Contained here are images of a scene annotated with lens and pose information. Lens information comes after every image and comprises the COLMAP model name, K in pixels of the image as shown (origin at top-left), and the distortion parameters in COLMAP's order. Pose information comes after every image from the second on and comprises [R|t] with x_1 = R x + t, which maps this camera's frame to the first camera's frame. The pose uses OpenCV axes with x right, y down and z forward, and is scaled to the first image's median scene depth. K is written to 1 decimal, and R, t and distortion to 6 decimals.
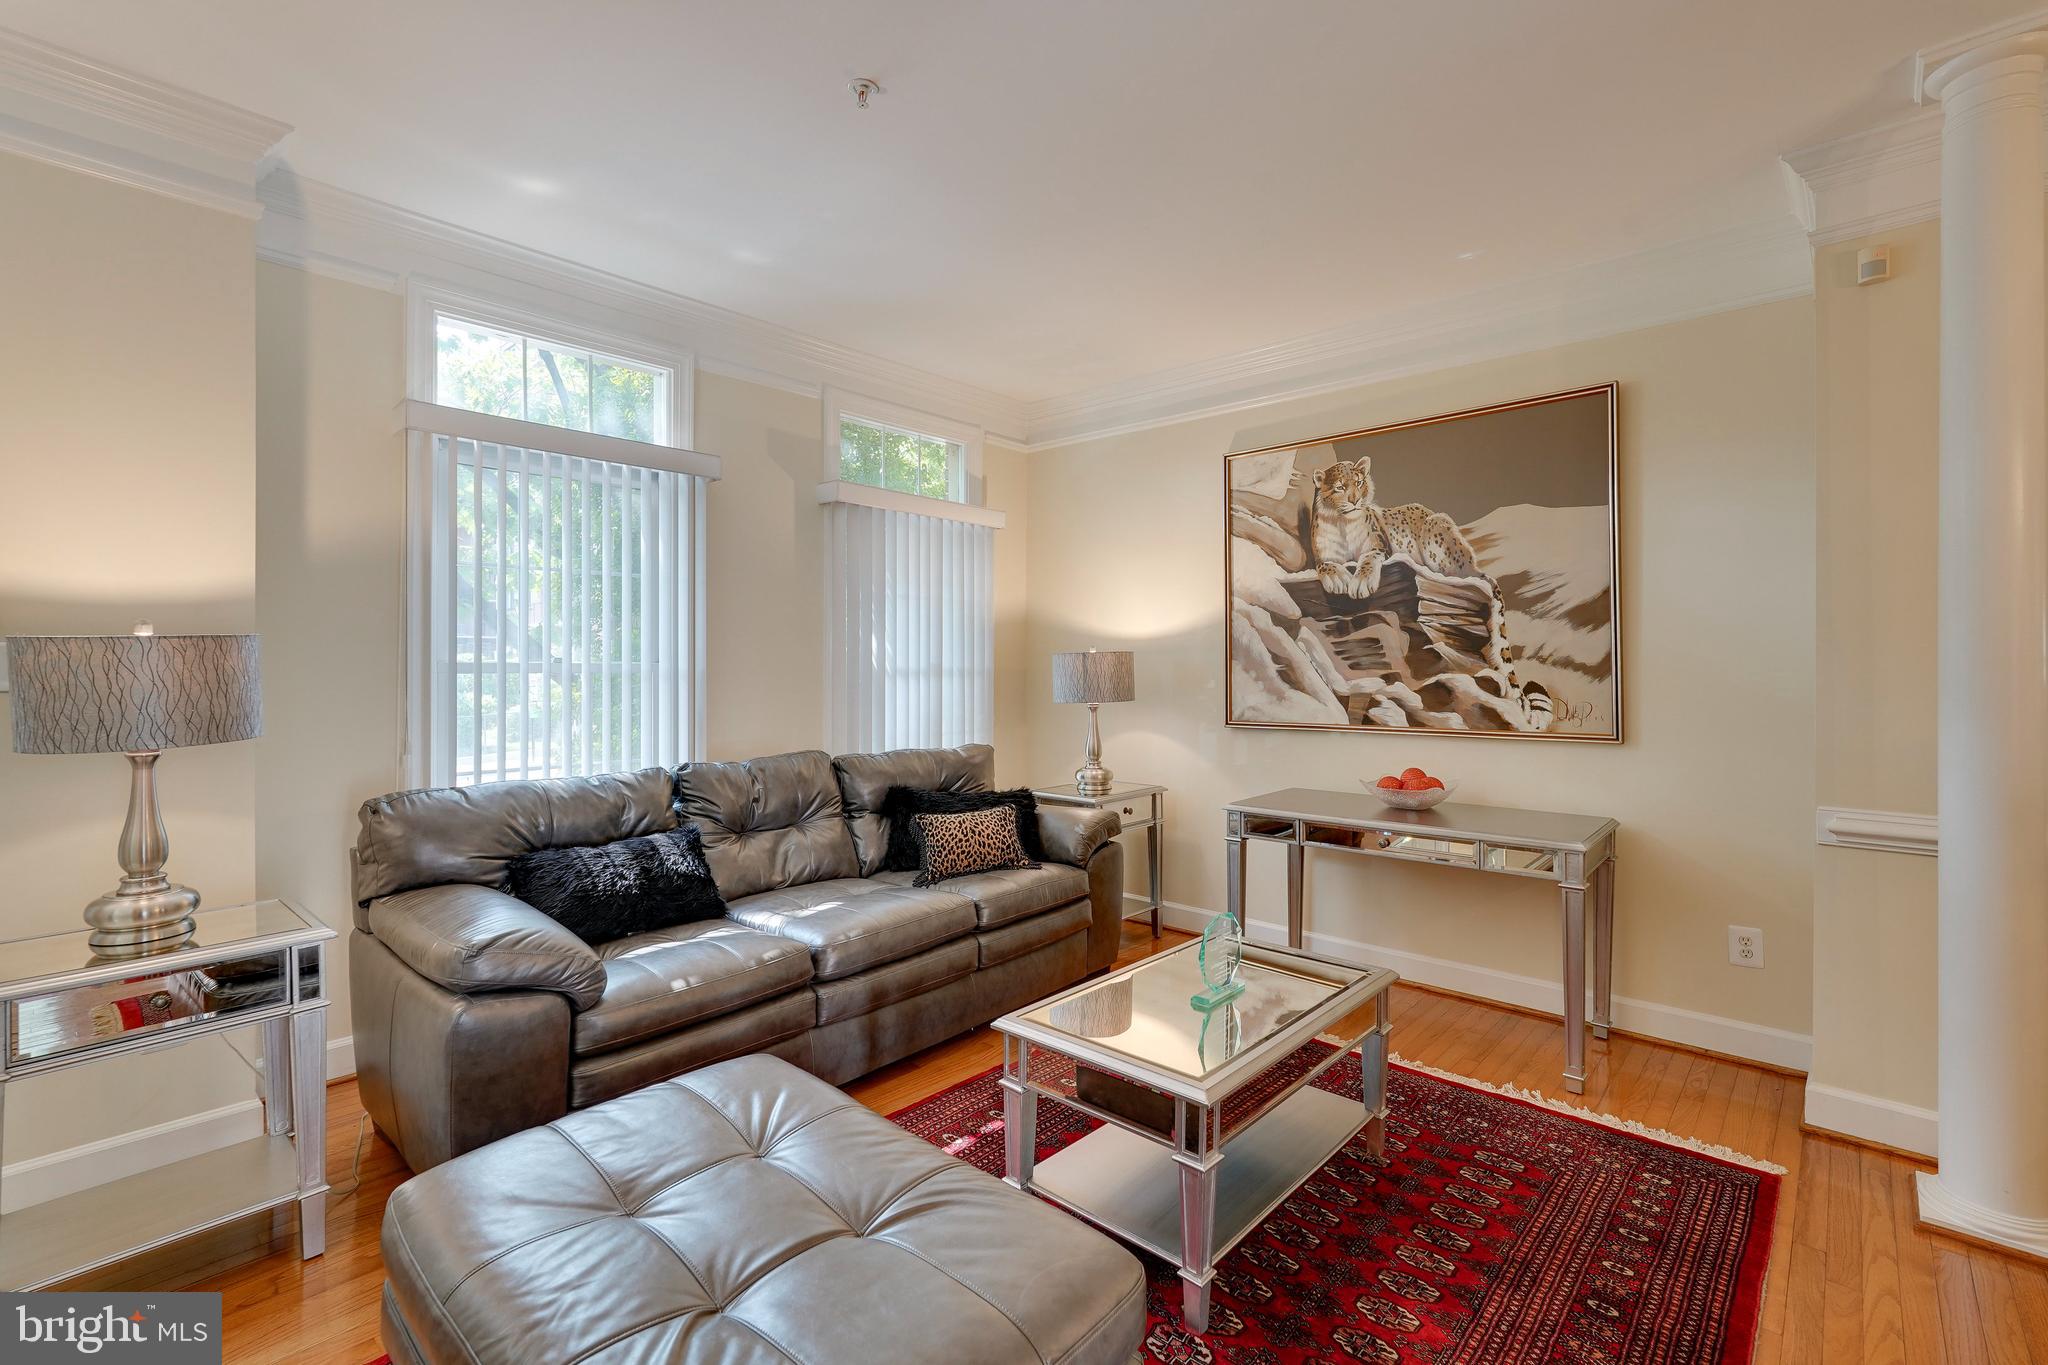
lens RADIAL K [[923.6, 0, 1022.0], [0, 923.6, 657.3], [0, 0, 1]] dist [-0.010429, 0.010546]
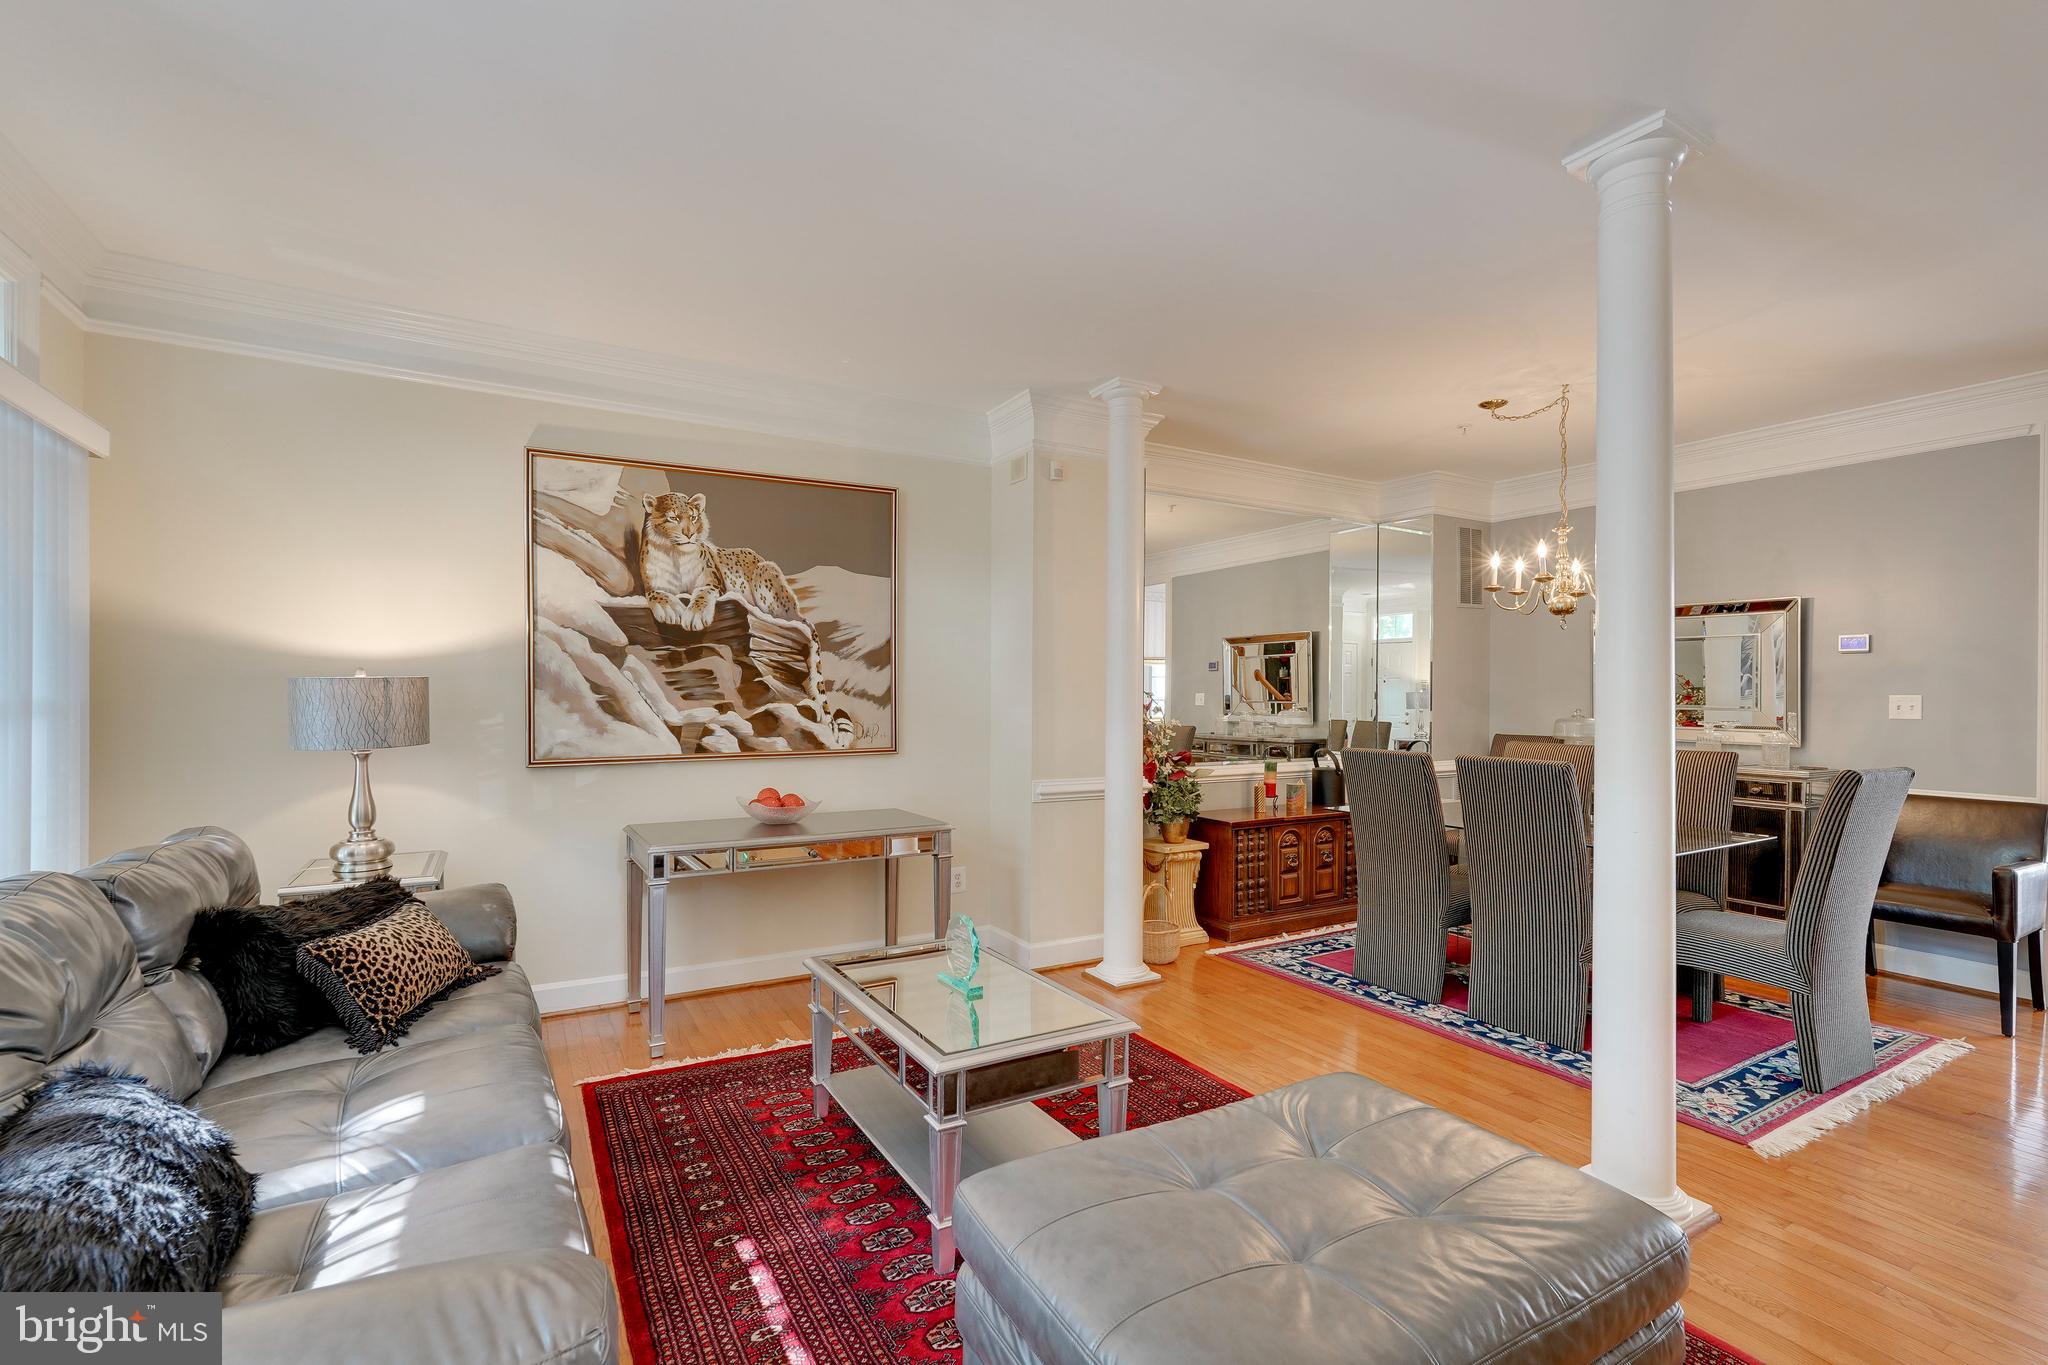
lens RADIAL K [[921.8, 0, 1023.2], [0, 921.8, 690.4], [0, 0, 1]] dist [-0.011507, 0.010424]
pose [[0.298321, 0.004970, 0.954453, -0.517342], [-0.013119, 0.999913, -0.001107, -0.000989], [-0.954376, -0.012192, 0.298360, 0.354197]]
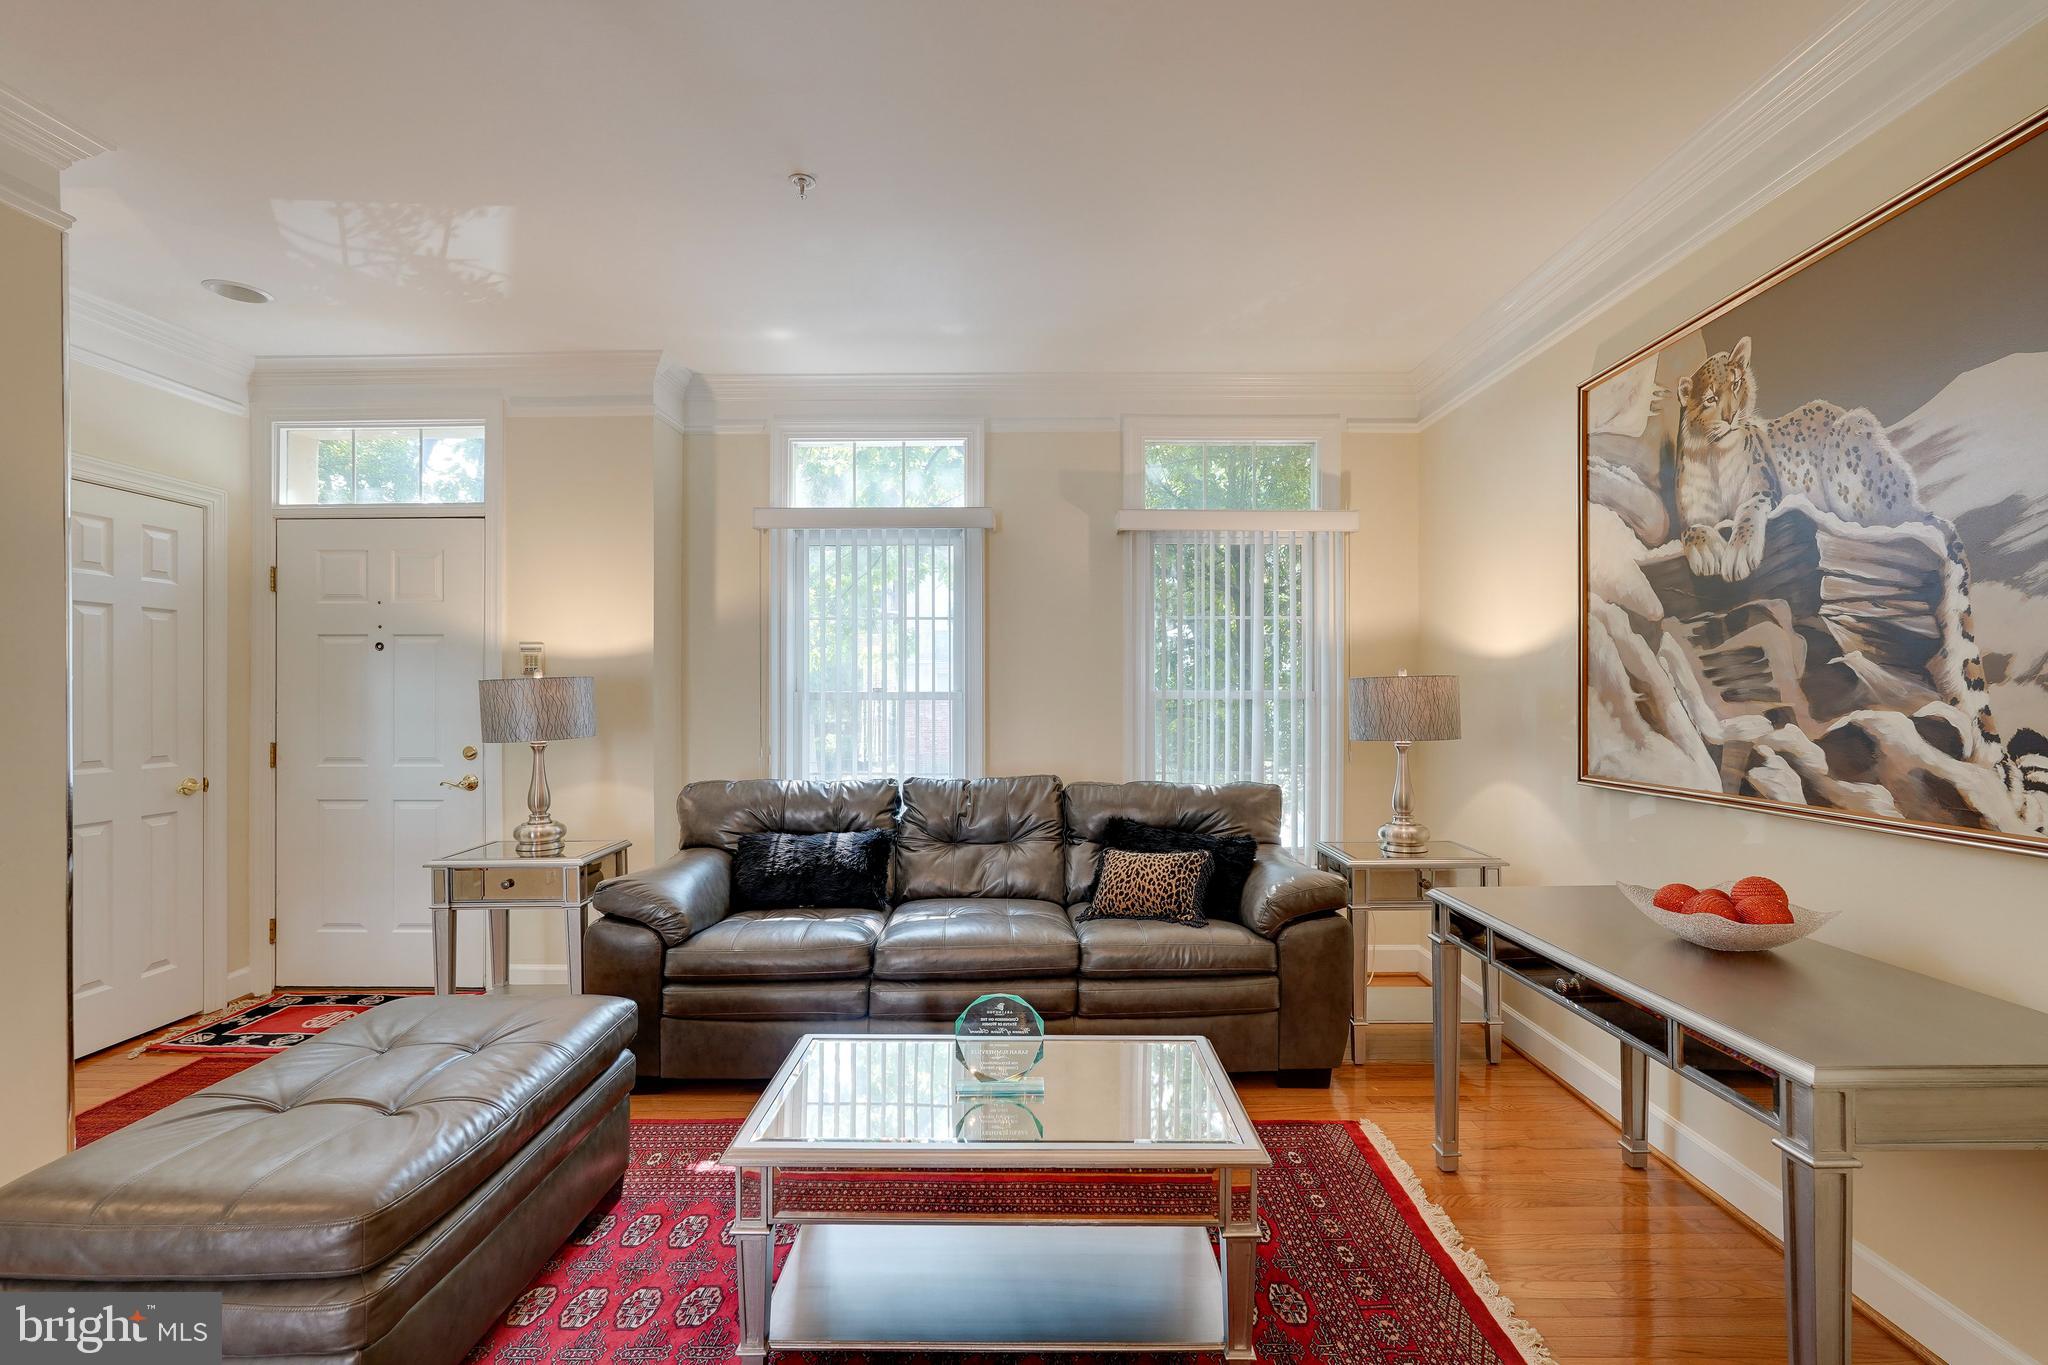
lens RADIAL K [[907.6, 0, 1025.4], [0, 907.6, 687.2], [0, 0, 1]] dist [-0.014945, 0.009673]
pose [[0.669566, -0.004609, -0.742738, 0.505047], [0.007280, 0.999973, 0.000358, 0.000763], [0.742716, -0.005647, 0.669582, 0.284645]]
